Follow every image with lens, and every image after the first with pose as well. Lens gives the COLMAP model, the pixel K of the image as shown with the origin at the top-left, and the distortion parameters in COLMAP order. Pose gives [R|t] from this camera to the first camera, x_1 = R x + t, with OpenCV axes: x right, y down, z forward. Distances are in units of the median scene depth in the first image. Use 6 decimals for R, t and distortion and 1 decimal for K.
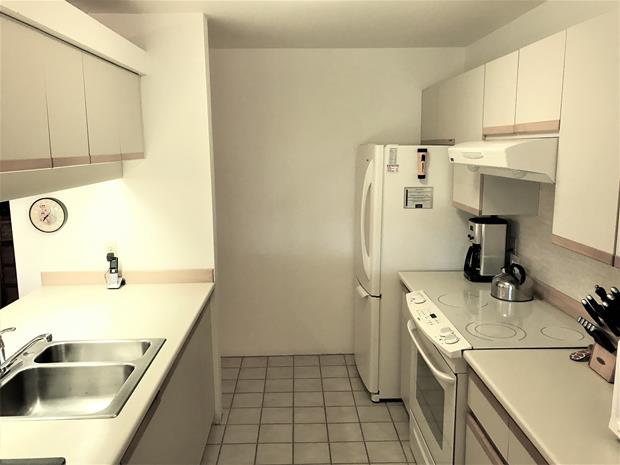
lens RADIAL K [[519.5, 0, 310.0], [0, 519.5, 232.5], [0, 0, 1]] dist [0.039901, -0.008604]
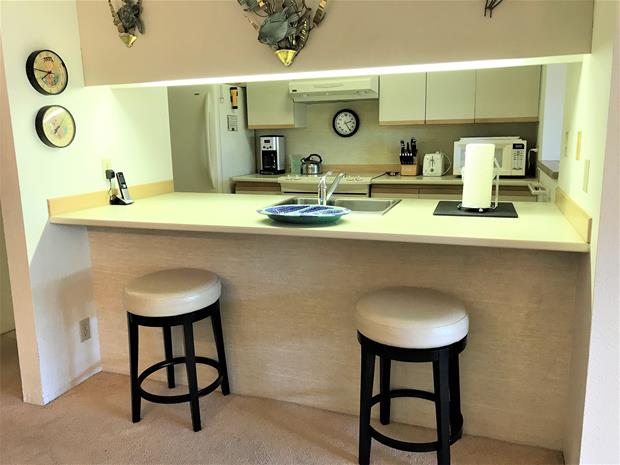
lens RADIAL K [[519.5, 0, 310.0], [0, 519.5, 232.5], [0, 0, 1]] dist [0.039901, -0.008604]
pose [[0.369321, -0.172307, 0.913188, -1.121712], [0.170978, 0.978484, 0.115480, 0.102121], [-0.913438, 0.113486, 0.390835, 0.314004]]
